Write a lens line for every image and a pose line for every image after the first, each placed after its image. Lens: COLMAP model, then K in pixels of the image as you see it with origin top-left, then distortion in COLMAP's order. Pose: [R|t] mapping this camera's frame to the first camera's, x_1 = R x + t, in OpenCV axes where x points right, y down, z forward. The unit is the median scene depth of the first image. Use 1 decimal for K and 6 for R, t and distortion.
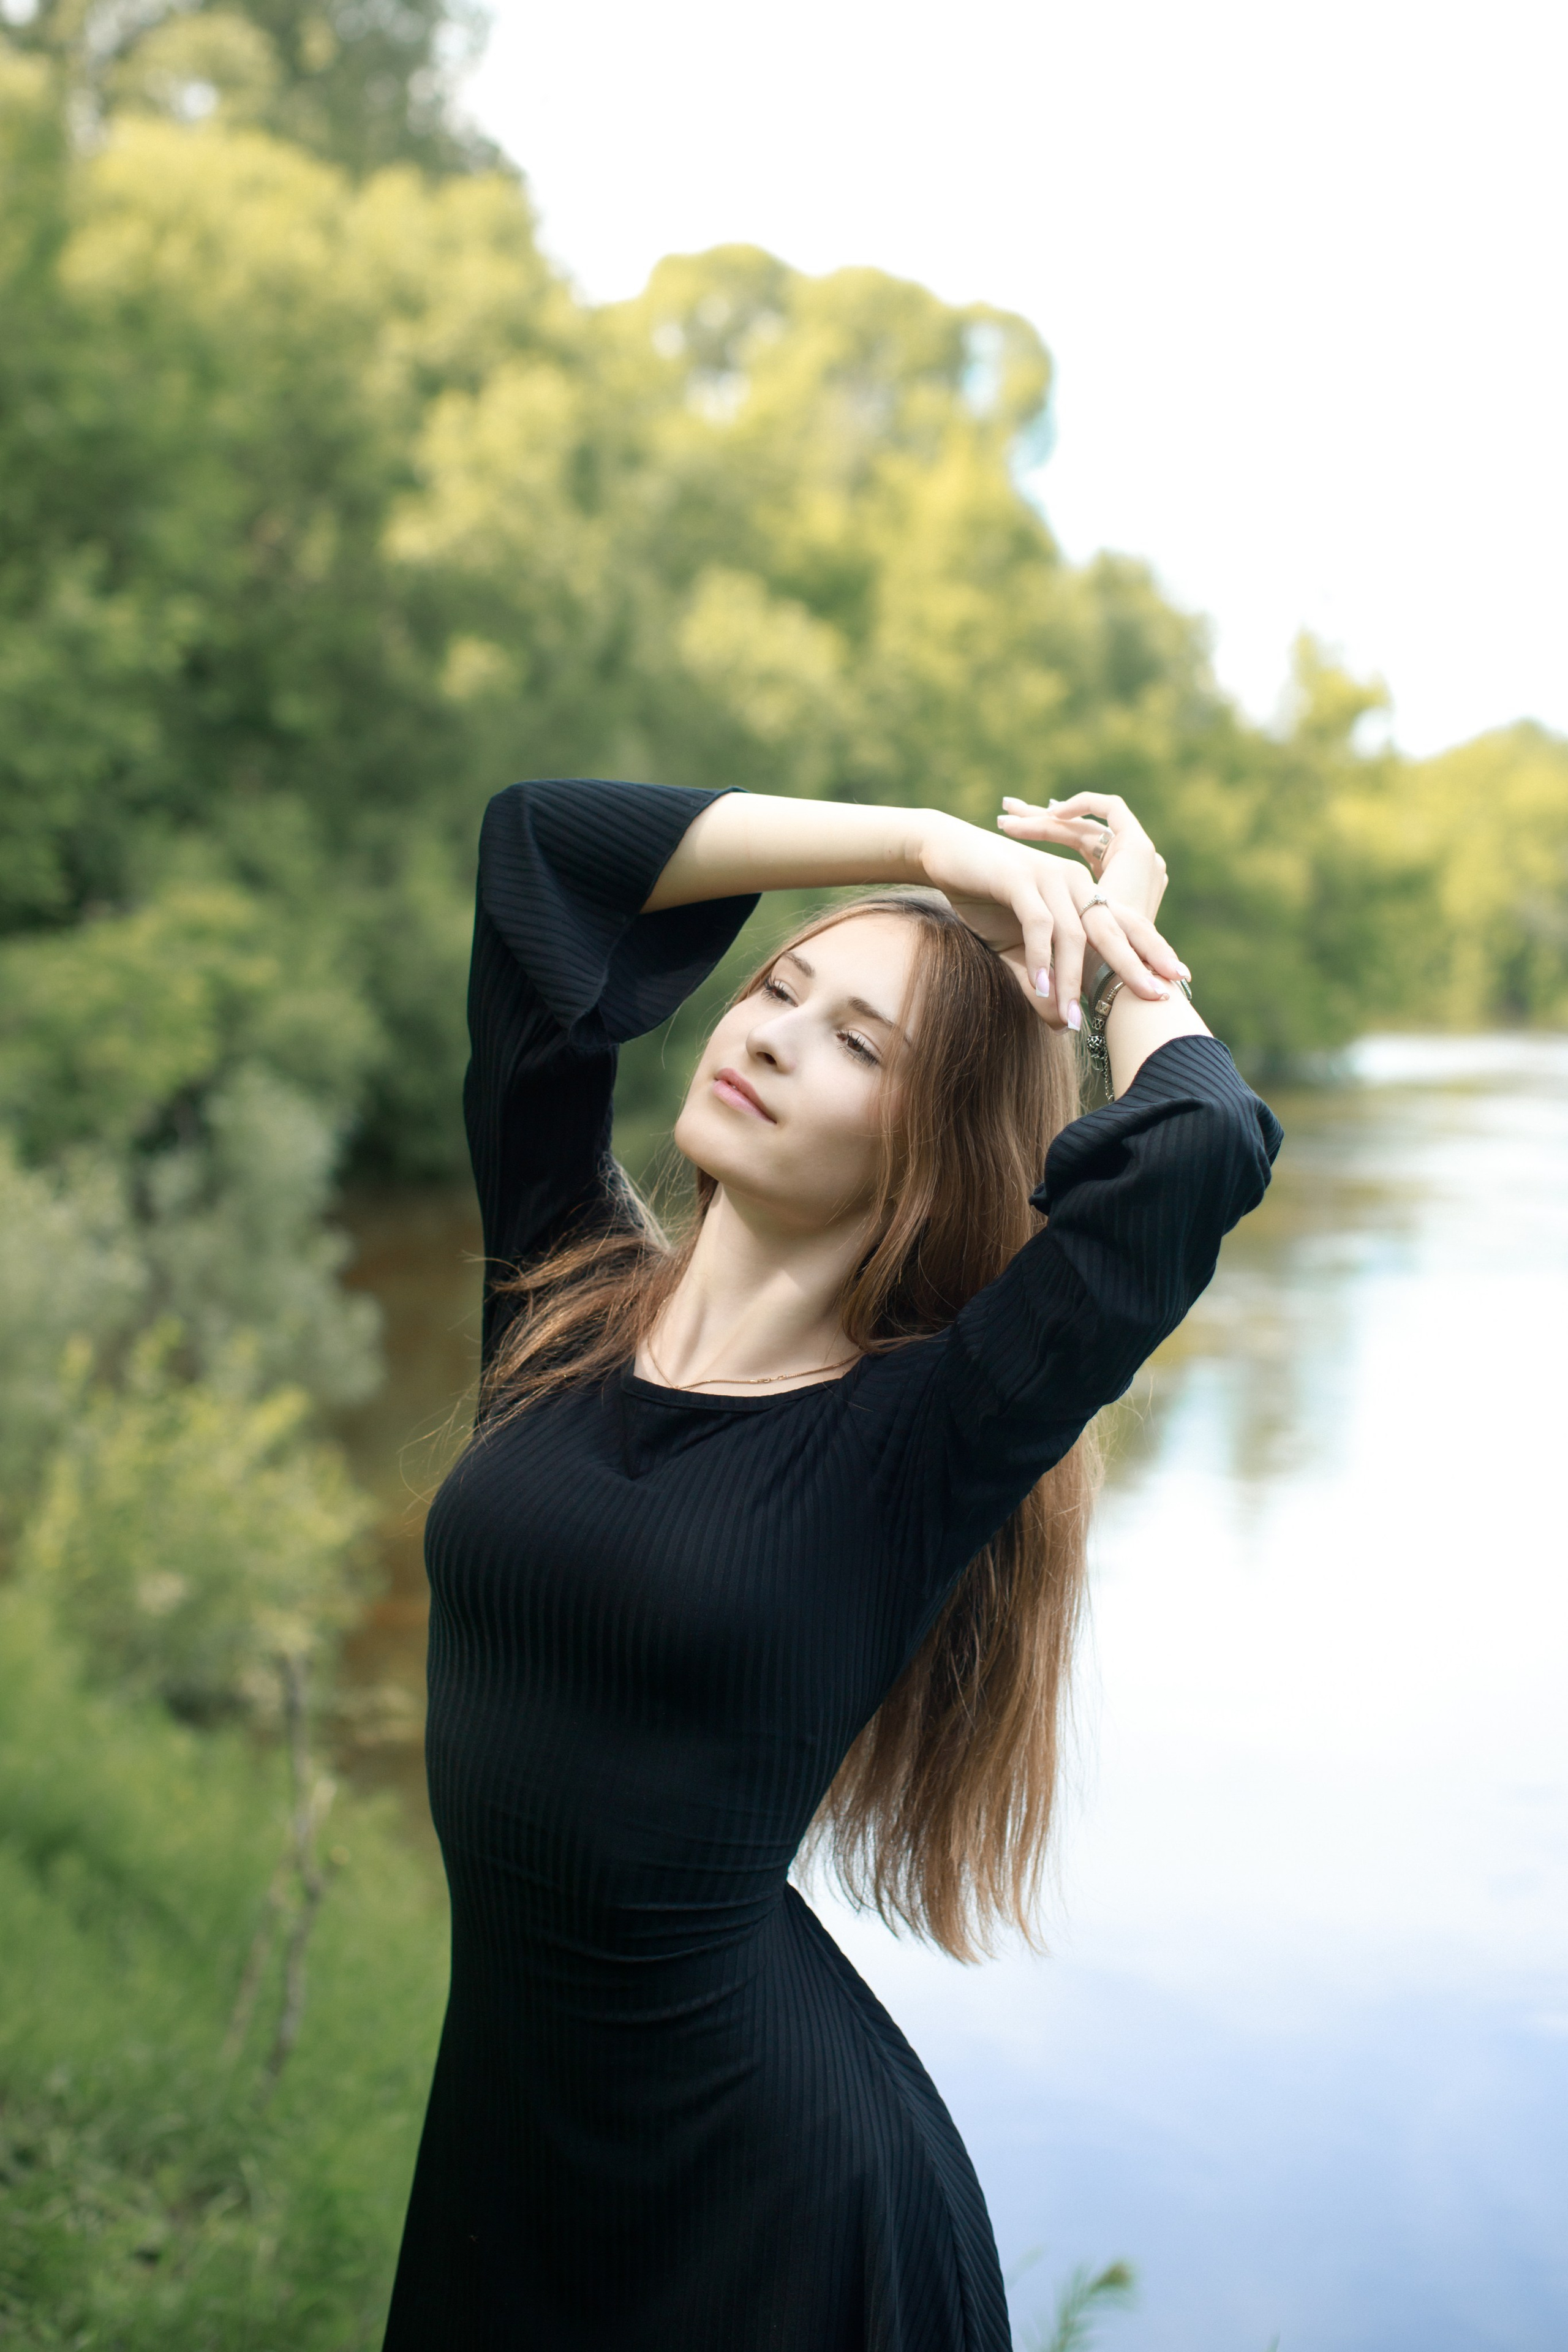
lens RADIAL K [[3374.5, 0, 784.0], [0, 3374.5, 1176.0], [0, 0, 1]] dist [0.563965, -0.009094]
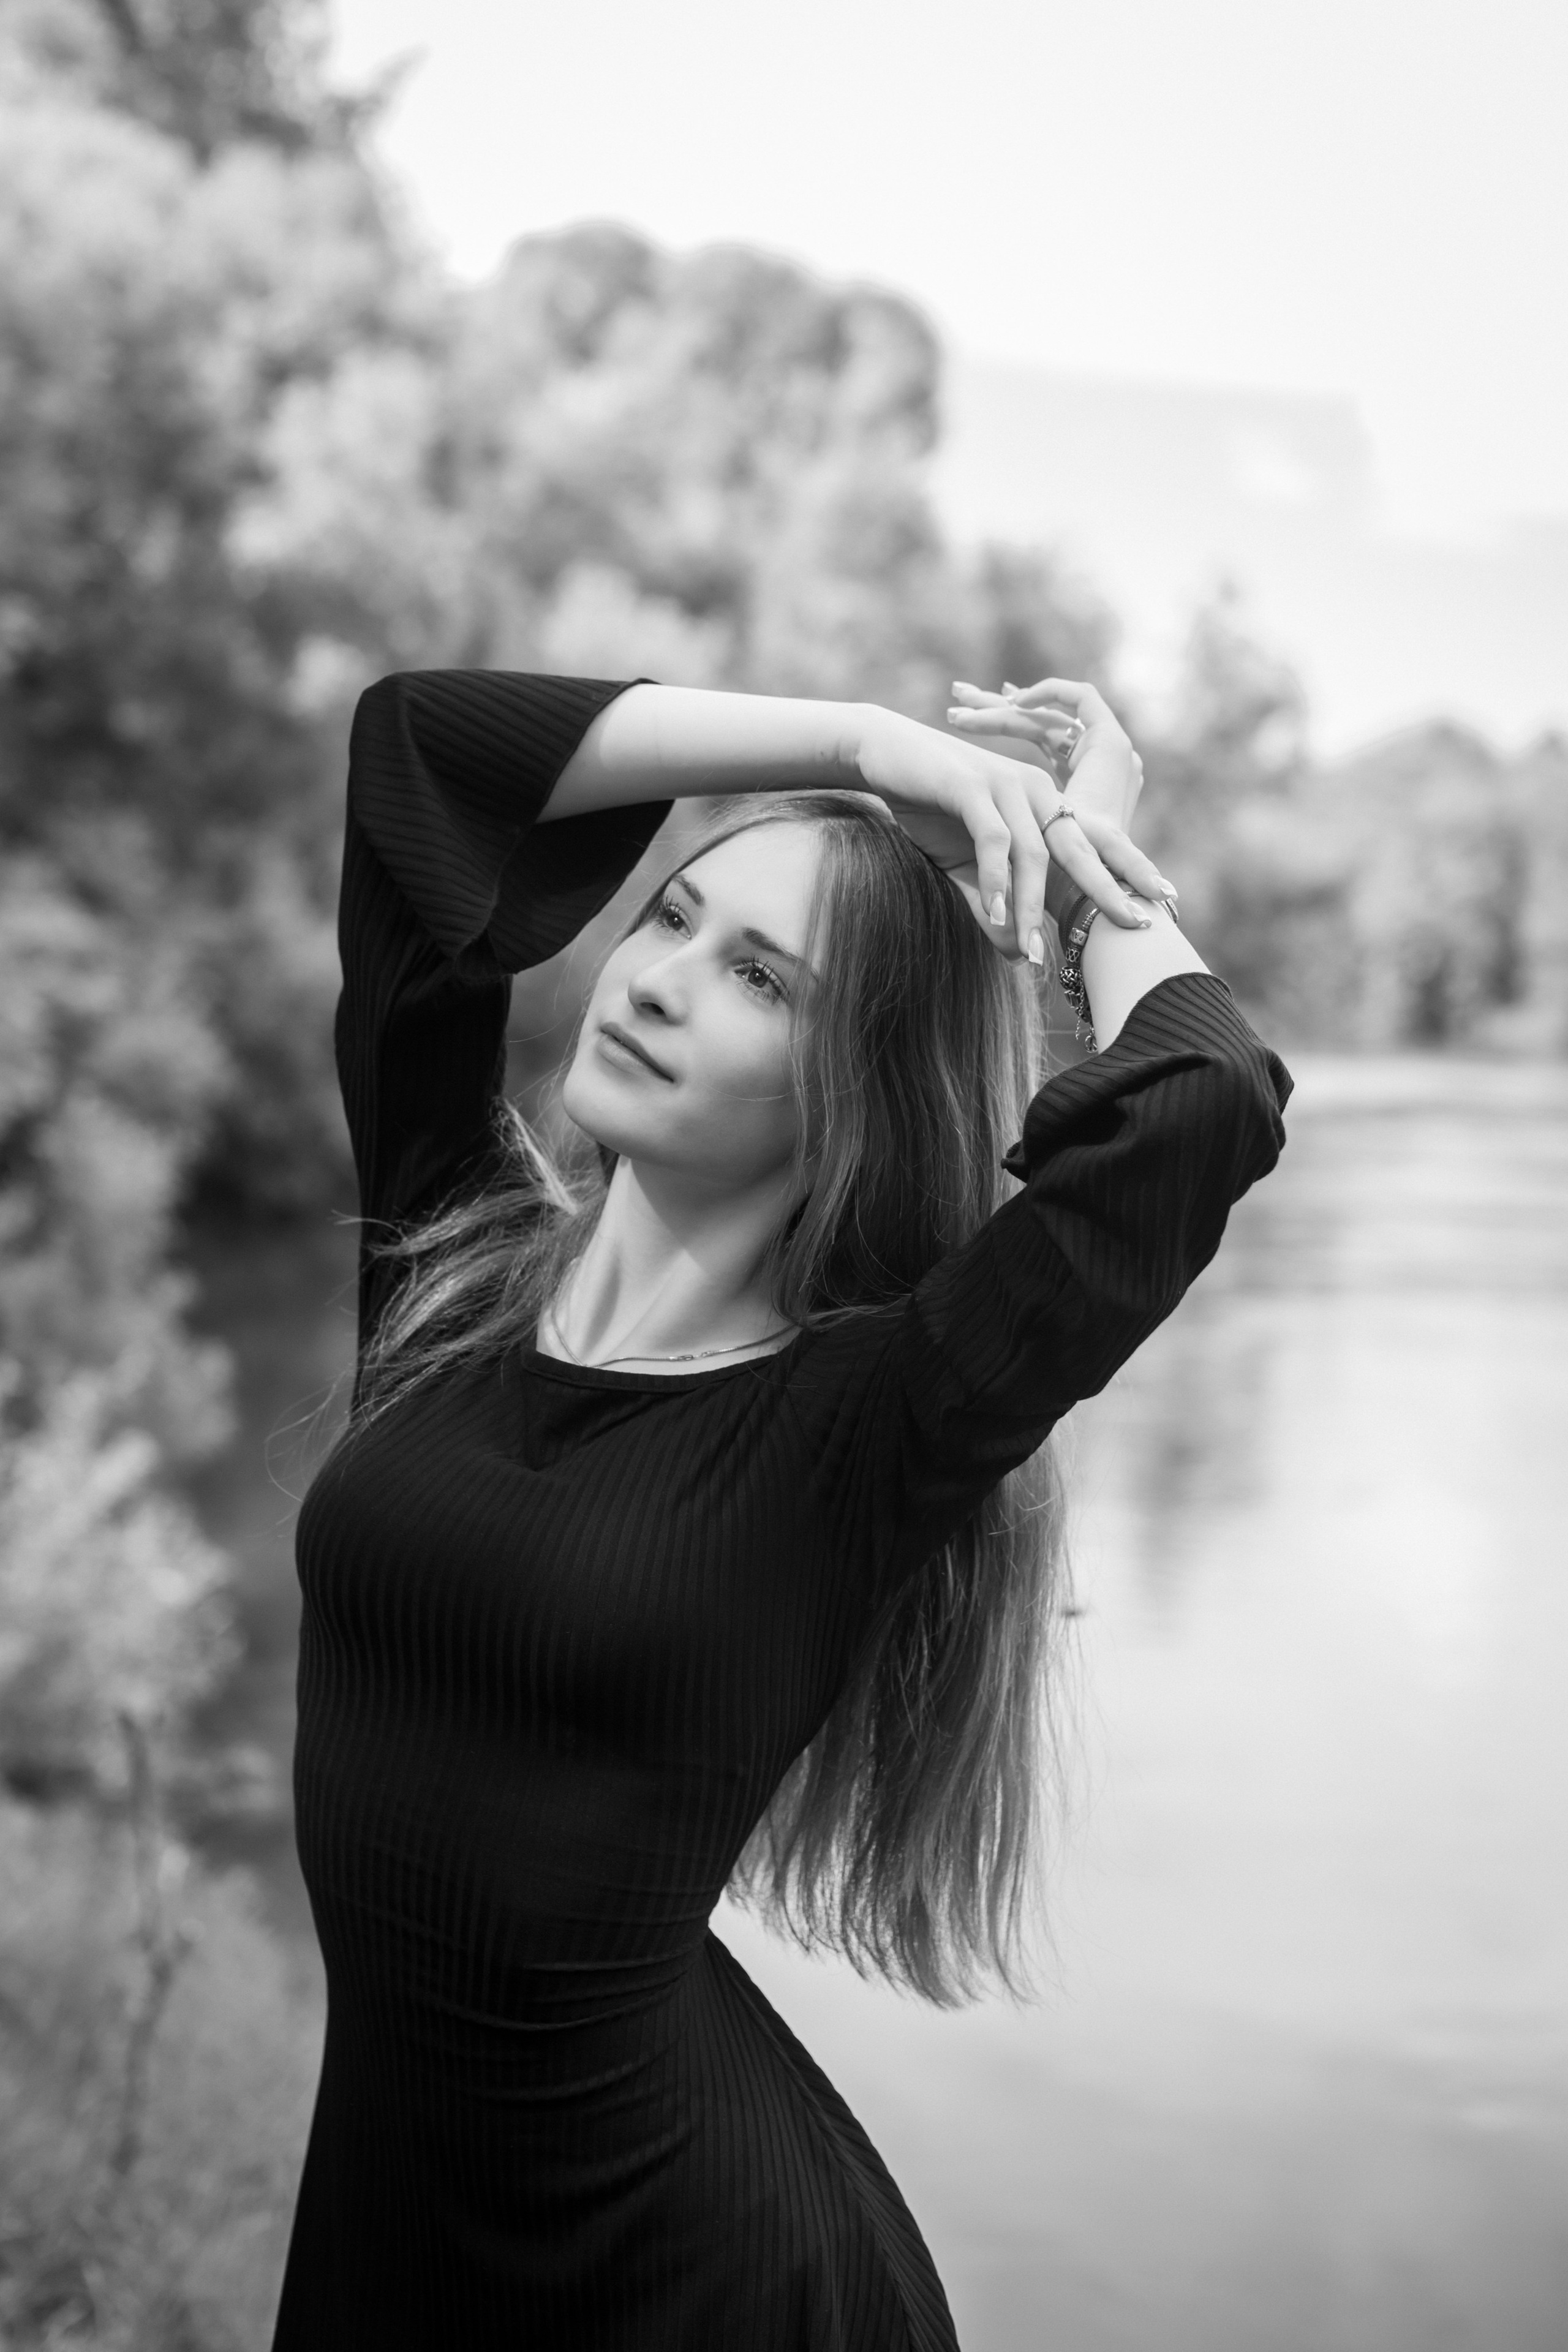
lens RADIAL K [[3402.4, 0, 736.6], [0, 3402.4, 1216.7], [0, 0, 1]] dist [0.266683, 1.357087]
pose [[0.999485, -0.009504, 0.030659, -0.018687], [0.009959, 0.999842, -0.014715, 0.036031], [-0.030515, 0.015012, 0.999422, 0.125730]]
